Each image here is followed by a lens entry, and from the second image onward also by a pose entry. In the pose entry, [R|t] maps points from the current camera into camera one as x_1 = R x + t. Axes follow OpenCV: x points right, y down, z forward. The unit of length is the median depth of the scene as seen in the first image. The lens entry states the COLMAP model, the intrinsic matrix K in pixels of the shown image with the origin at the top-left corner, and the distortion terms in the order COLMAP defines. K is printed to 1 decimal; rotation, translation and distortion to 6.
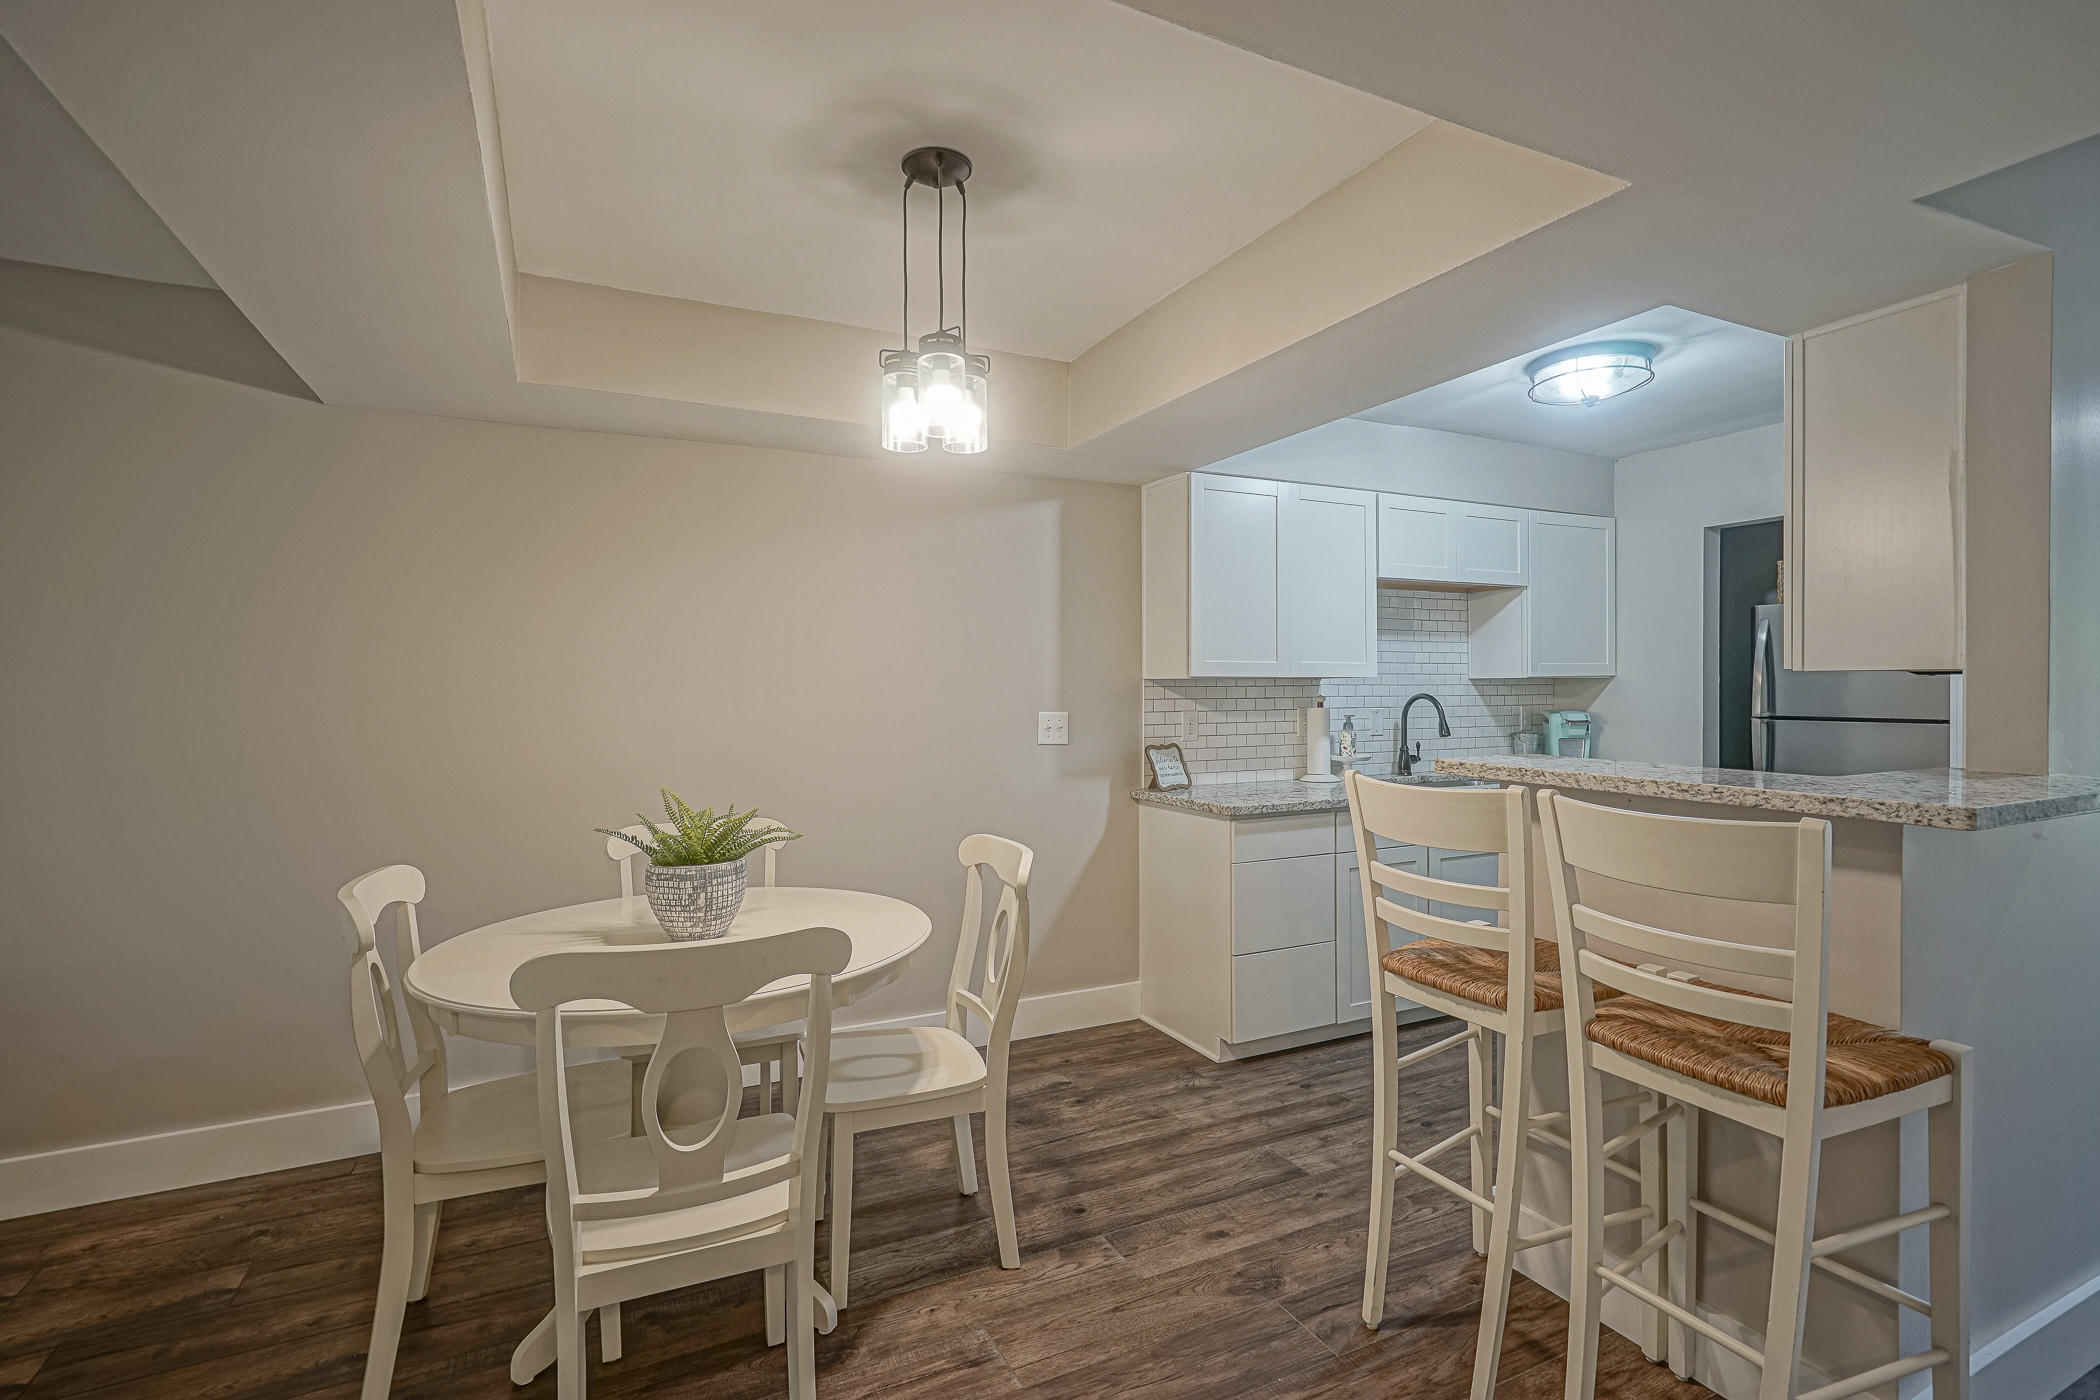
lens RADIAL K [[974.9, 0, 1049.3], [0, 974.9, 692.6], [0, 0, 1]] dist [-0.002264, 0.001339]
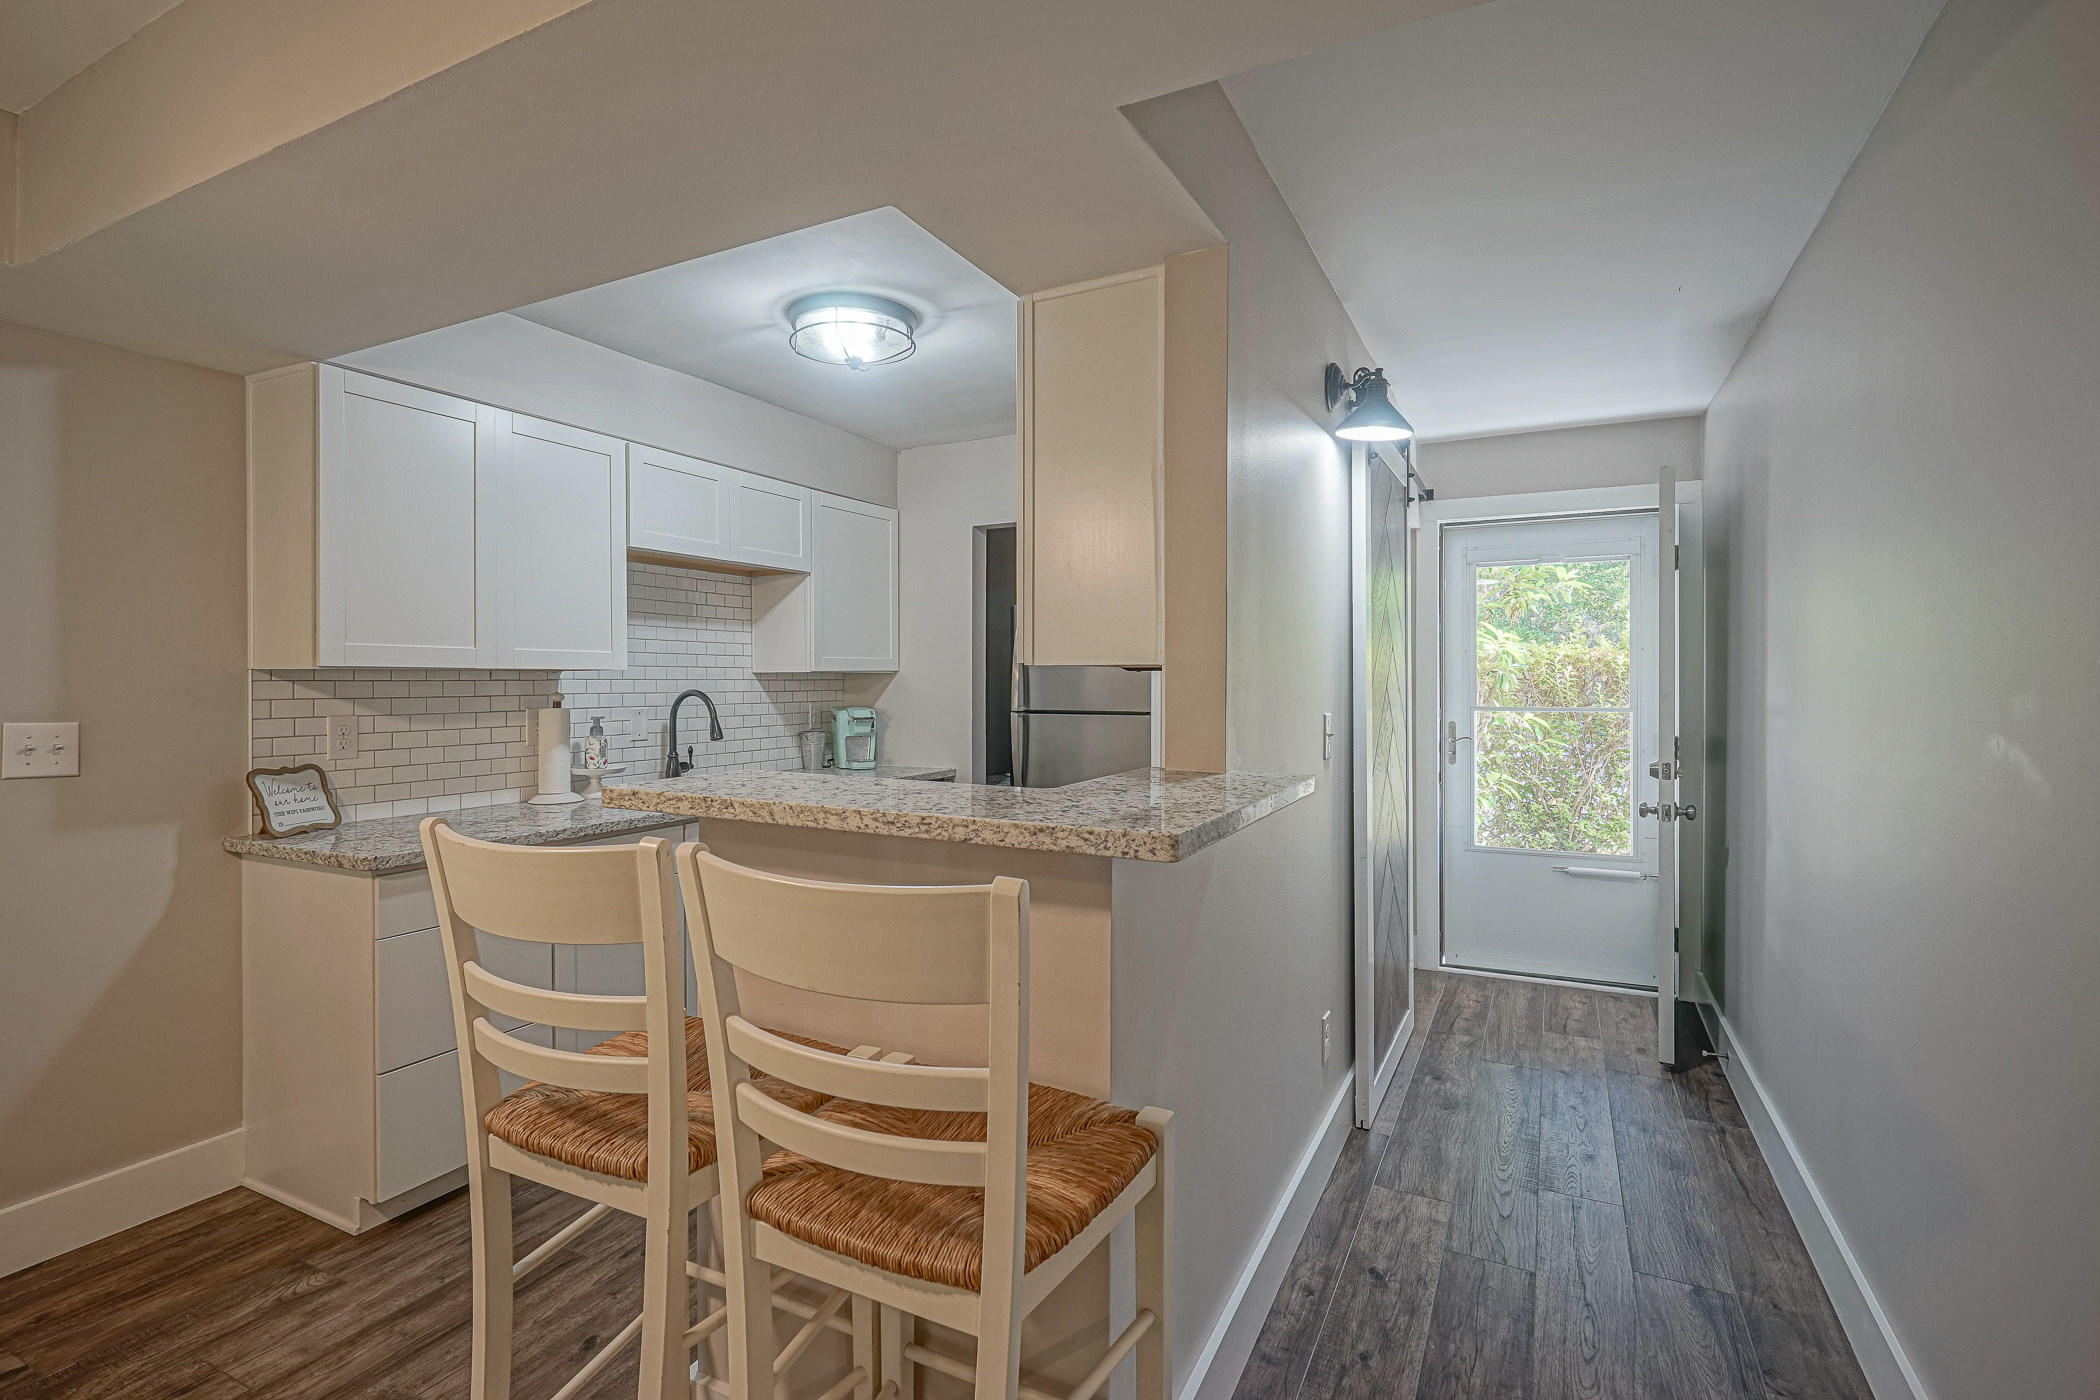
lens RADIAL K [[978.0, 0, 1044.7], [0, 978.0, 689.5], [0, 0, 1]] dist [0.000952, 0.000466]
pose [[0.802320, -0.002238, 0.596889, 0.139606], [0.000958, 0.999997, 0.002462, -0.001219], [-0.596893, -0.001403, 0.802320, 0.153357]]
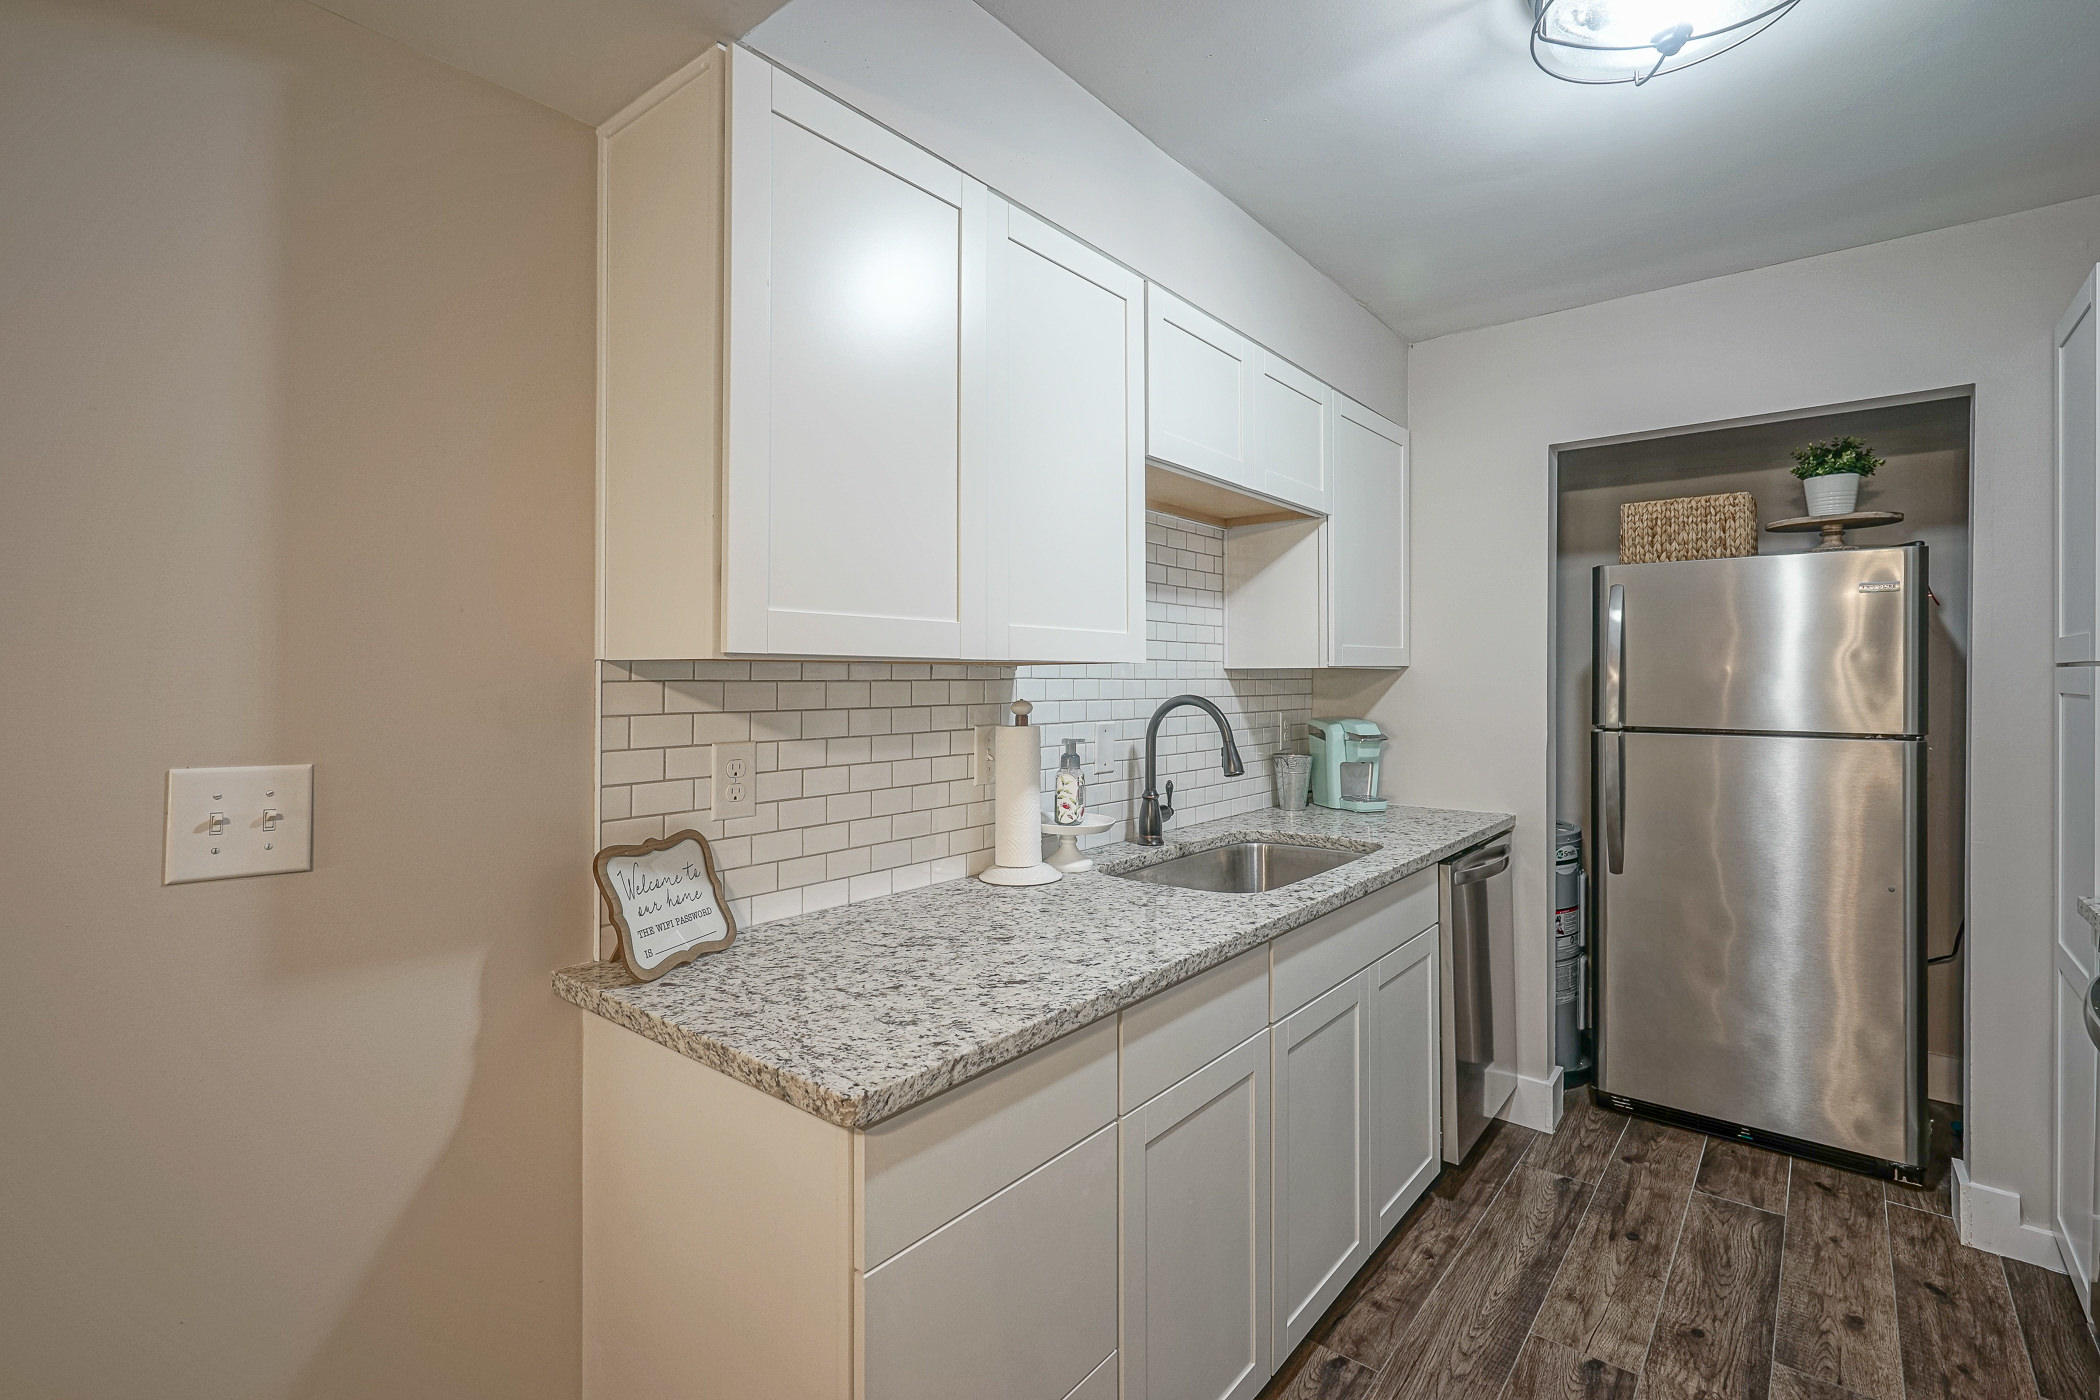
lens RADIAL K [[960.7, 0, 1053.6], [0, 960.7, 674.8], [0, 0, 1]] dist [-0.002565, 0.001088]
pose [[0.908214, 0.006354, 0.418457, 0.106154], [-0.002574, 0.999951, -0.009599, -0.005709], [-0.418498, 0.007641, 0.908186, 0.635090]]
